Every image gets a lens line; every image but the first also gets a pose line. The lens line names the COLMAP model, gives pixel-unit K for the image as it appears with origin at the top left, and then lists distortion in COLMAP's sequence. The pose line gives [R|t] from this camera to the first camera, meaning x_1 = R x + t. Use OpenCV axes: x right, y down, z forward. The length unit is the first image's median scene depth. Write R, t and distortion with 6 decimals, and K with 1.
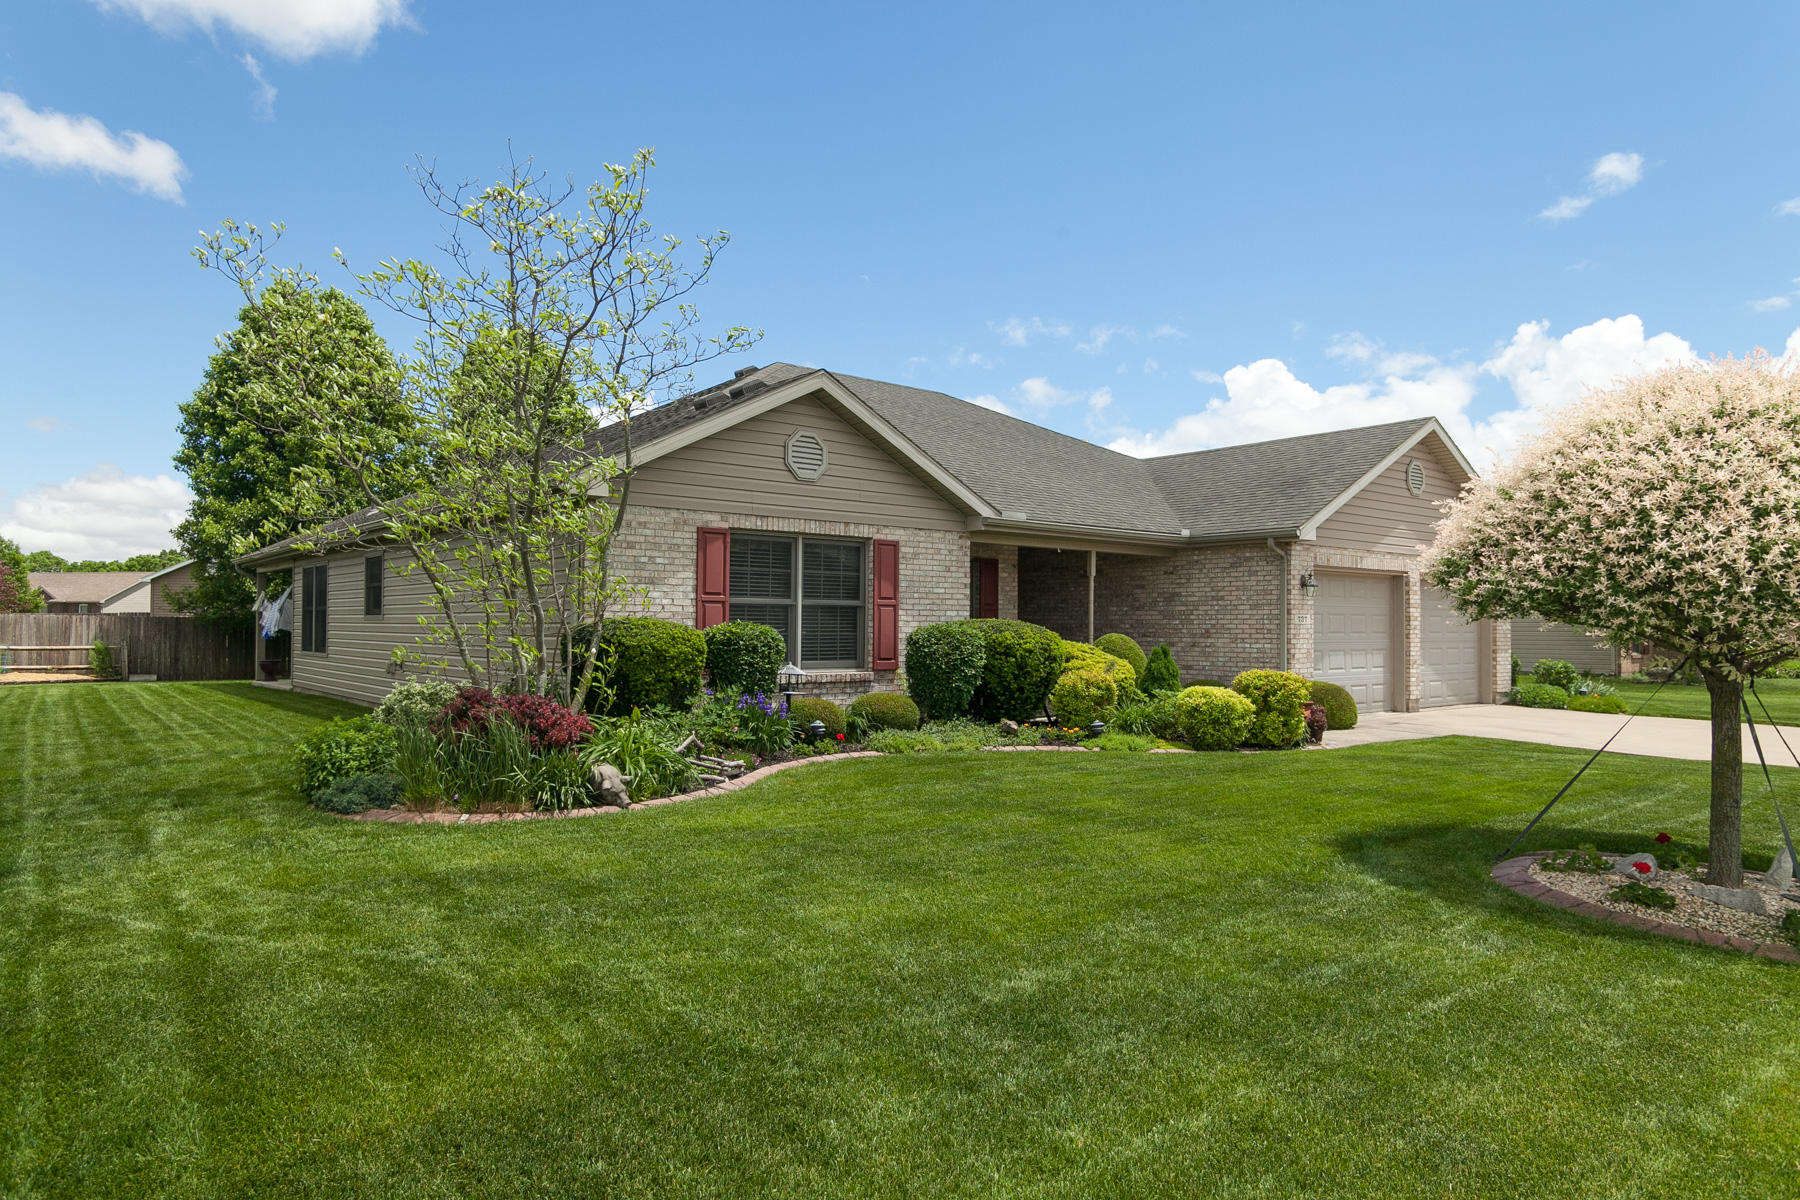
lens RADIAL K [[1080.4, 0, 911.4], [0, 1080.4, 600.0], [0, 0, 1]] dist [-0.001540, -0.000368]
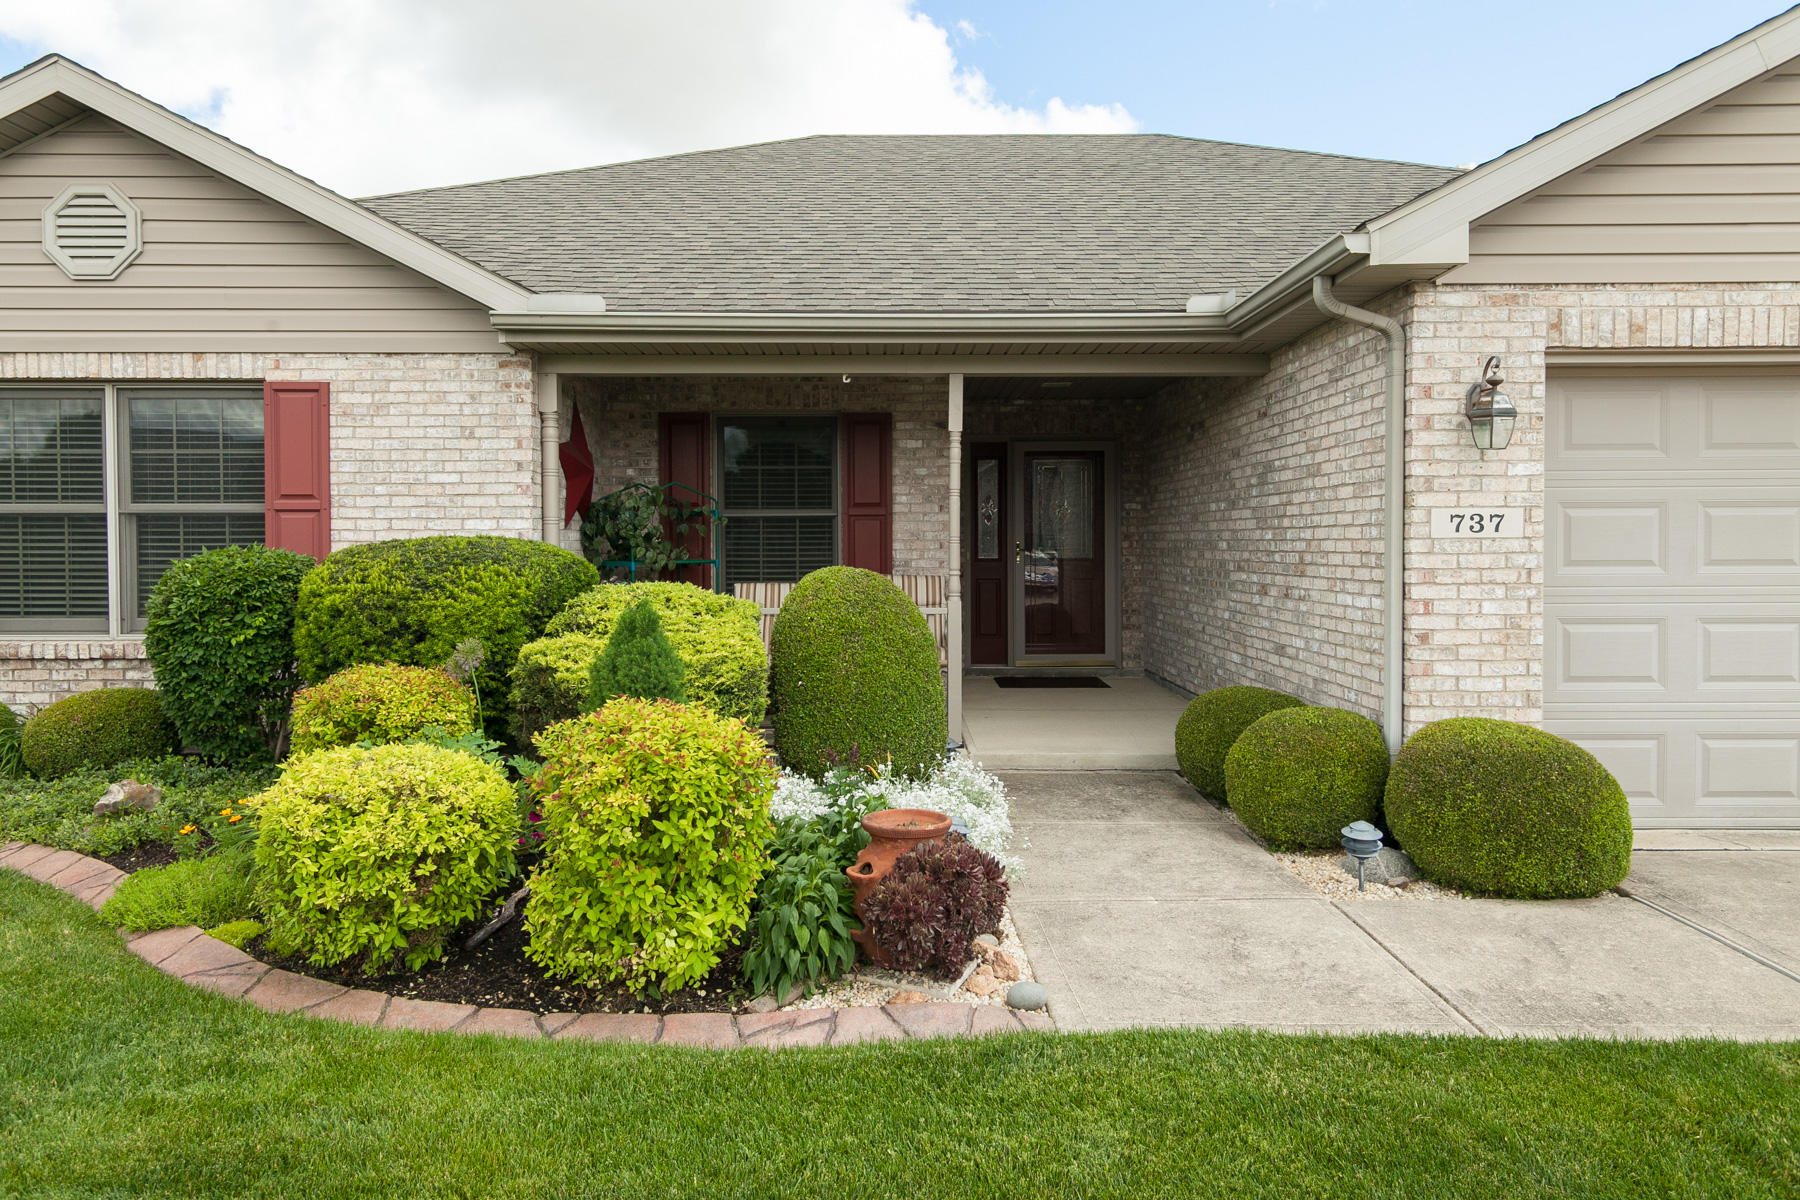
lens RADIAL K [[1150.6, 0, 899.8], [0, 1150.6, 543.5], [0, 0, 1]] dist [0.015210, -0.000995]
pose [[0.772015, -0.005721, -0.635578, 0.552030], [0.021632, 0.999617, 0.017278, 0.017481], [0.635235, -0.027088, 0.771843, 0.783200]]
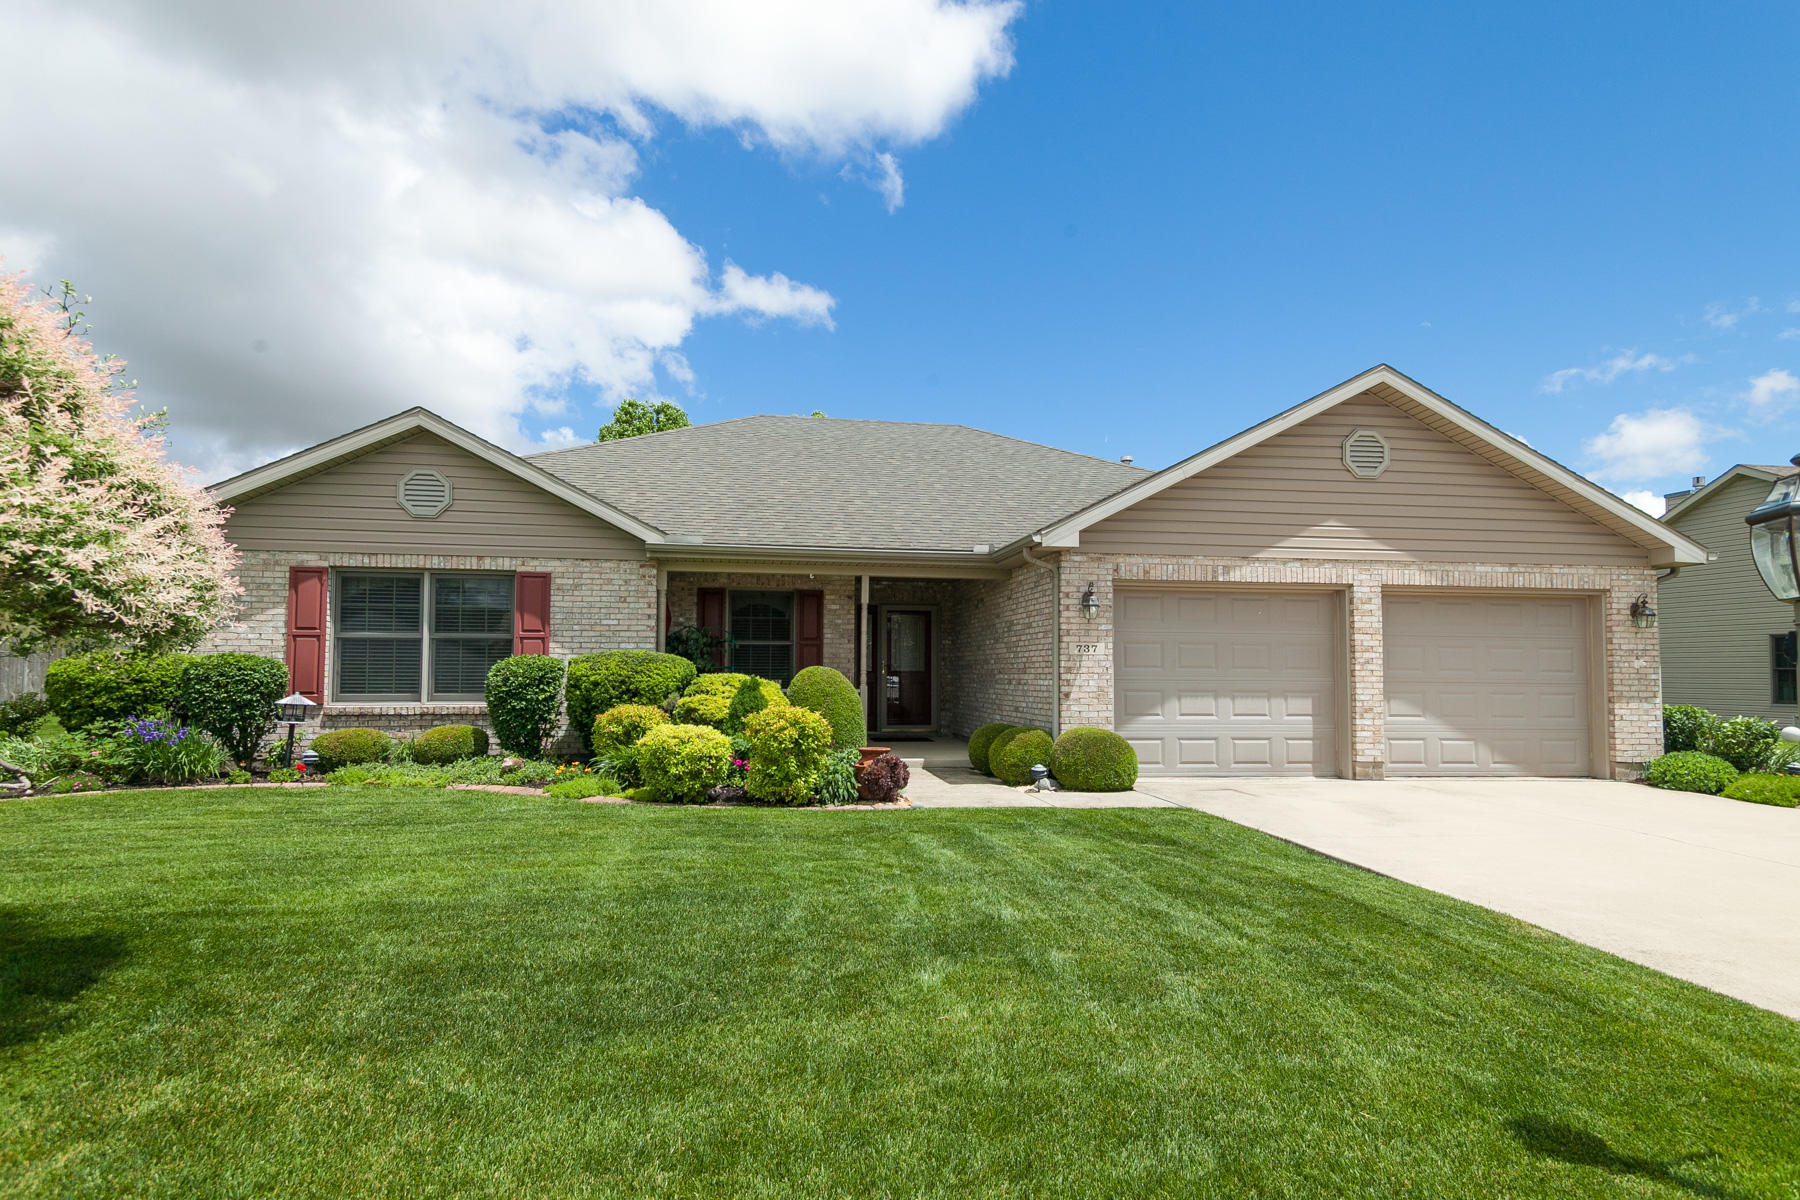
lens RADIAL K [[979.9, 0, 915.9], [0, 979.9, 596.0], [0, 0, 1]] dist [0.057310, -0.000035]
pose [[0.872648, -0.040525, -0.486665, 0.745218], [0.011420, 0.997972, -0.062626, 0.028190], [0.488216, 0.049093, 0.871341, 0.393093]]
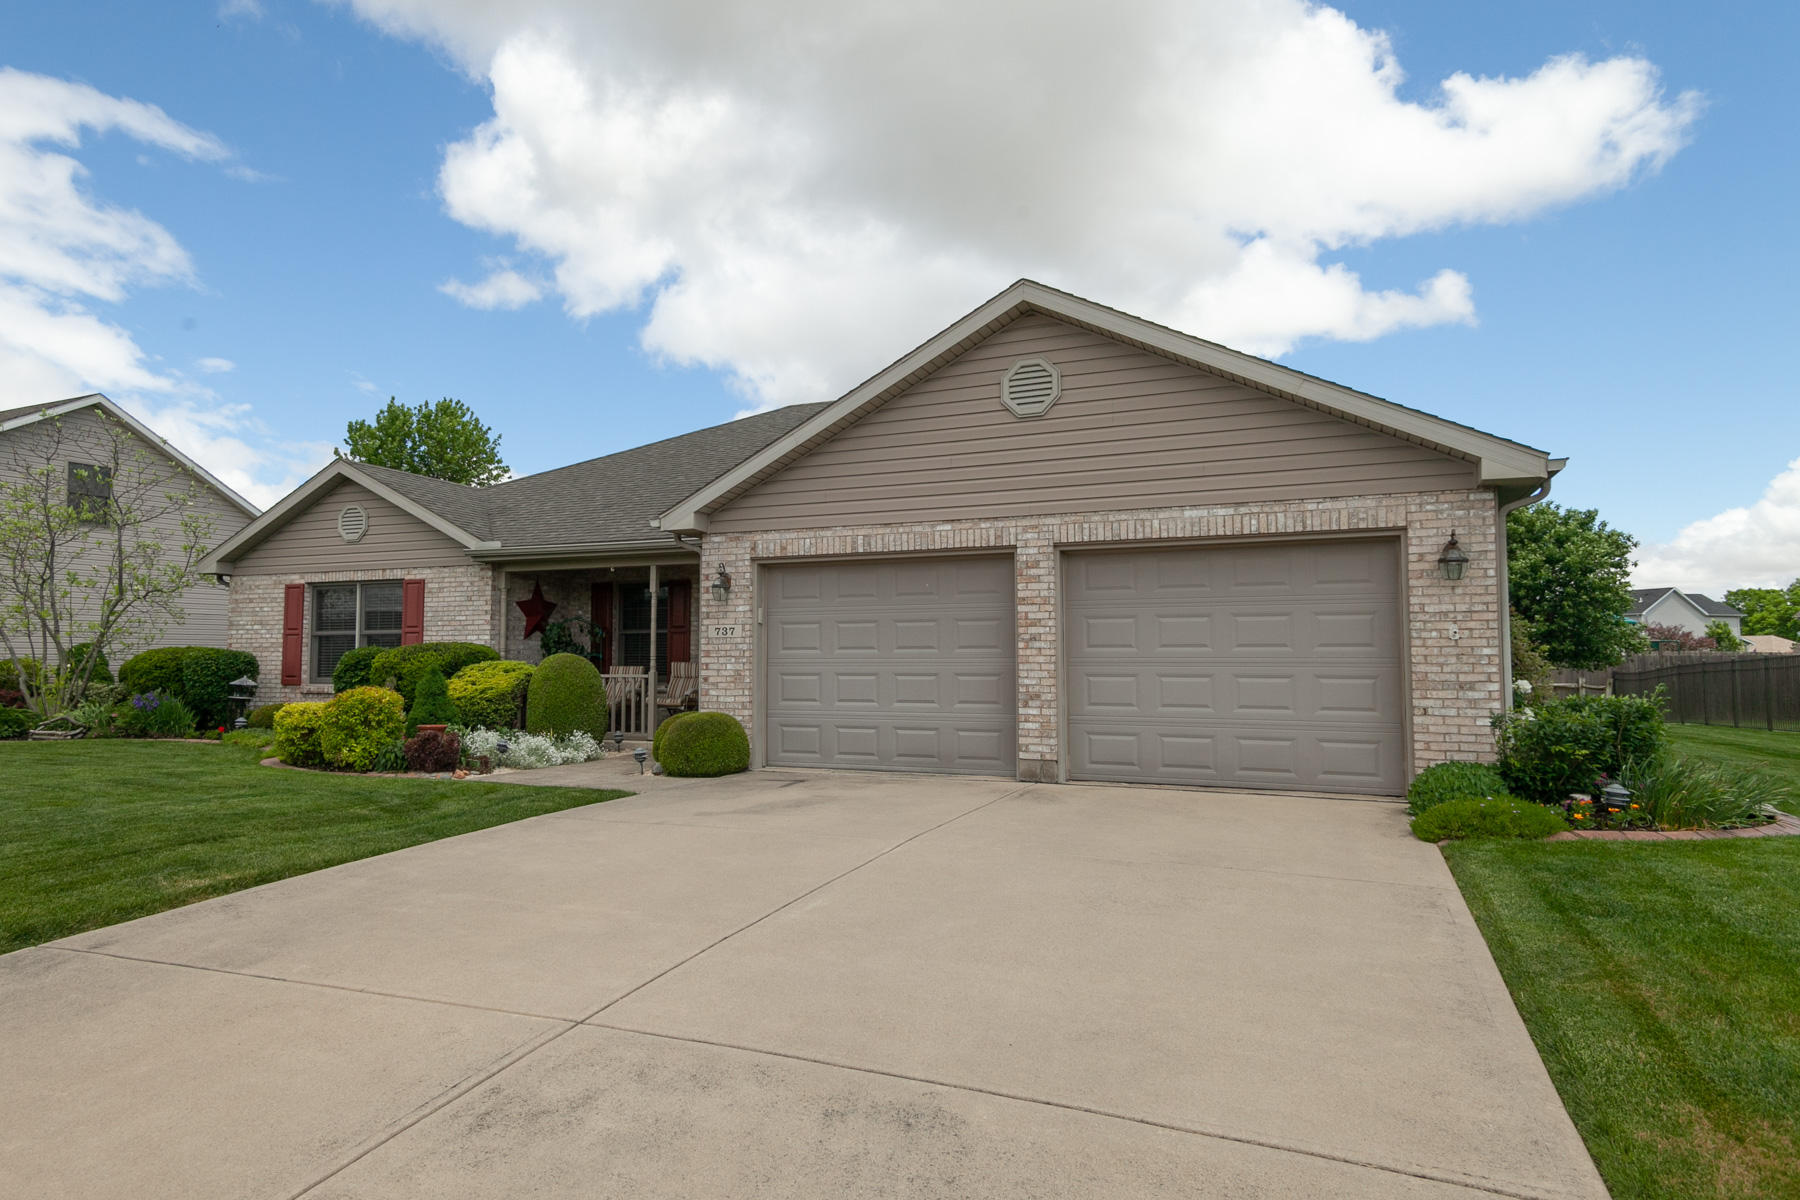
lens RADIAL K [[1089.9, 0, 885.6], [0, 1089.9, 569.6], [0, 0, 1]] dist [0.048262, -0.000286]
pose [[0.460610, -0.082741, -0.883738, 1.362111], [0.025585, 0.996470, -0.079960, 0.048116], [0.887234, 0.014220, 0.461100, 0.926309]]
